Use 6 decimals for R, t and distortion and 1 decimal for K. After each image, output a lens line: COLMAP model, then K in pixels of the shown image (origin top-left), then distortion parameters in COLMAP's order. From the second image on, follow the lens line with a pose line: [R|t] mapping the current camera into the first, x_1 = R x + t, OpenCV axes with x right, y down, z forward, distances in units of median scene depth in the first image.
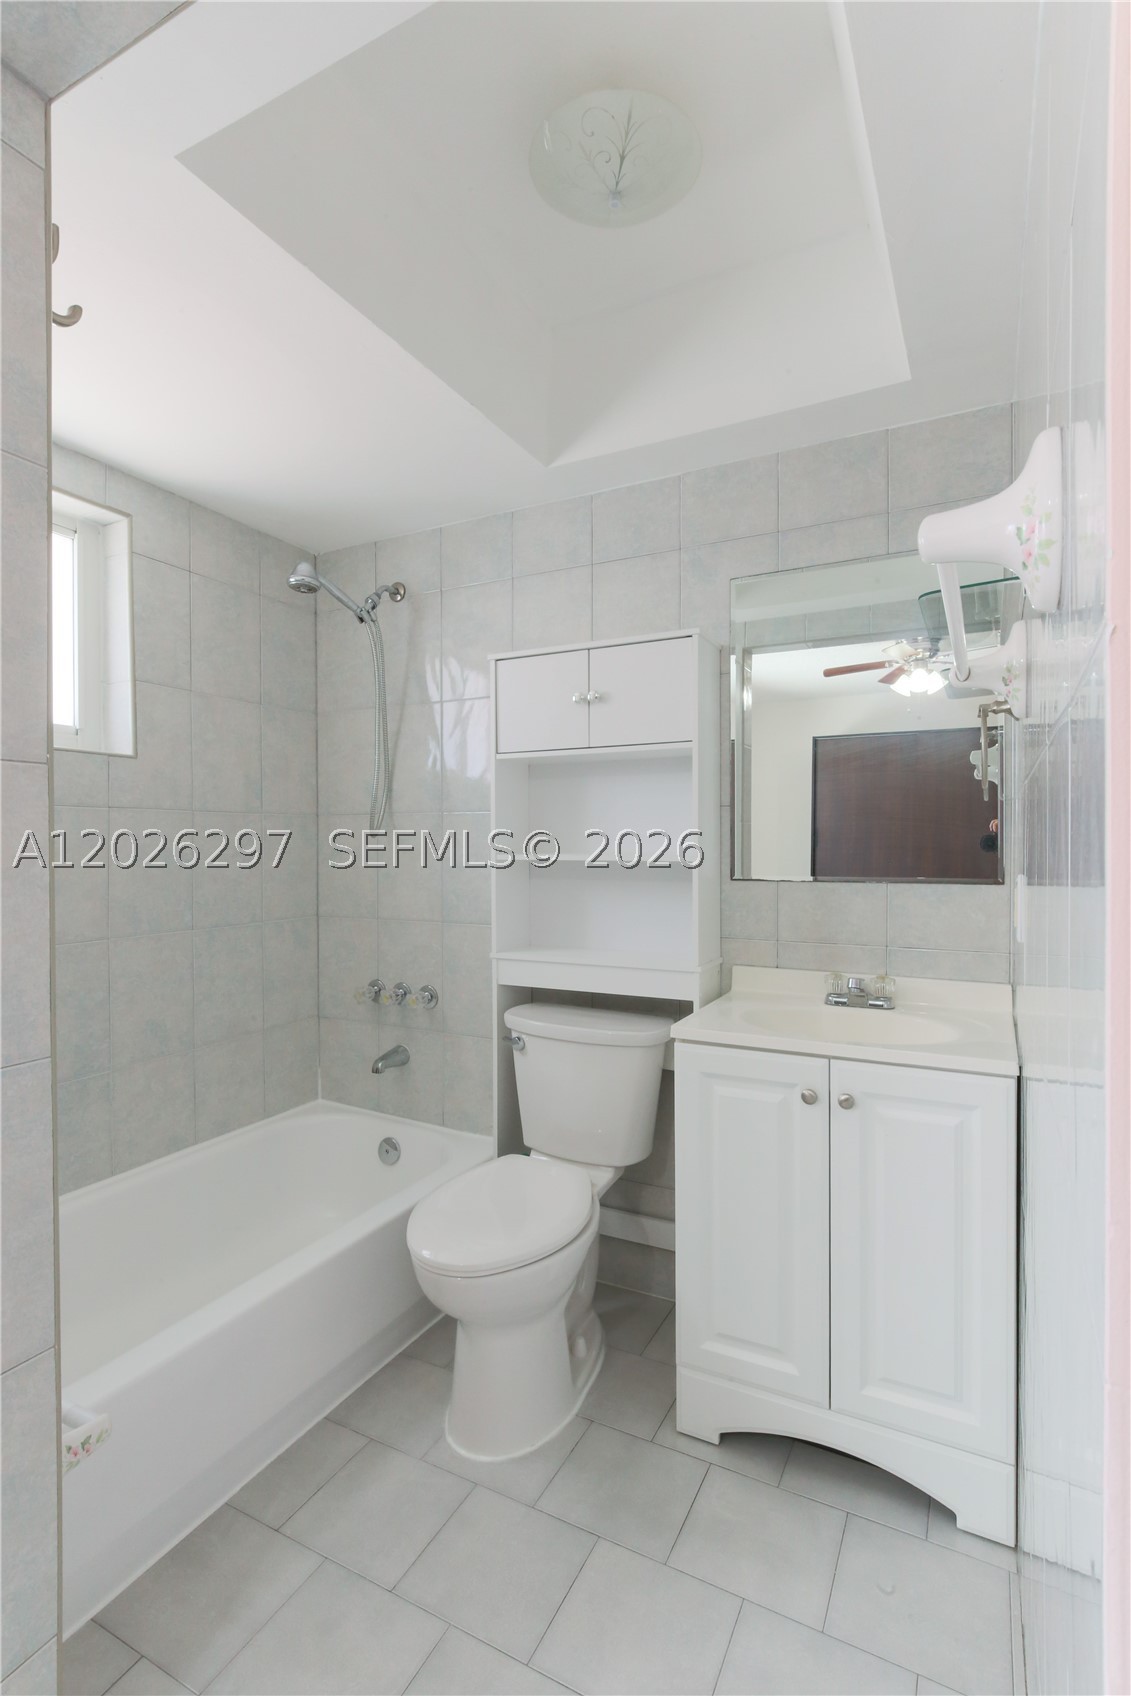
lens RADIAL K [[818.7, 0, 570.2], [0, 818.7, 854.0], [0, 0, 1]] dist [-0.011897, 0.003870]
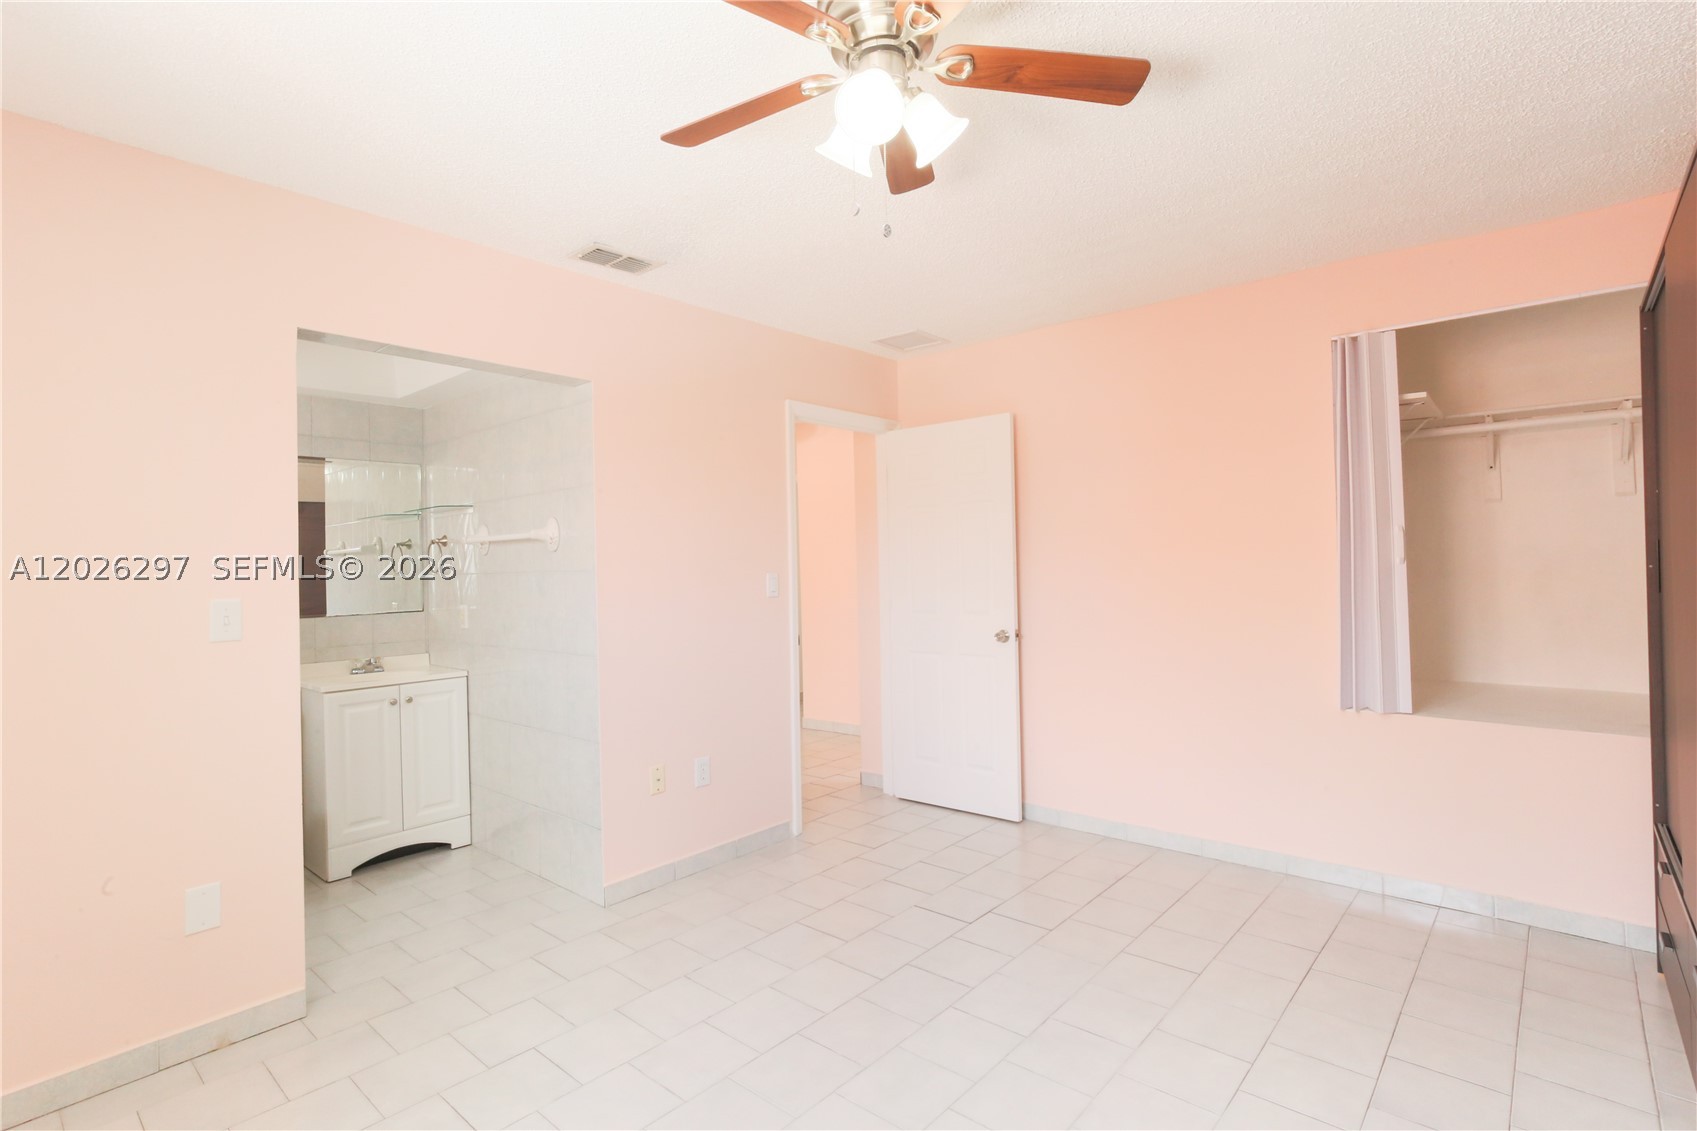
lens RADIAL K [[819.2, 0, 854.3], [0, 819.2, 565.2], [0, 0, 1]] dist [-0.011897, 0.003870]
pose [[0.230827, -0.002220, 0.972992, -1.685244], [0.034813, 0.999376, -0.005979, -0.043521], [-0.972372, 0.035252, 0.230760, -0.864789]]
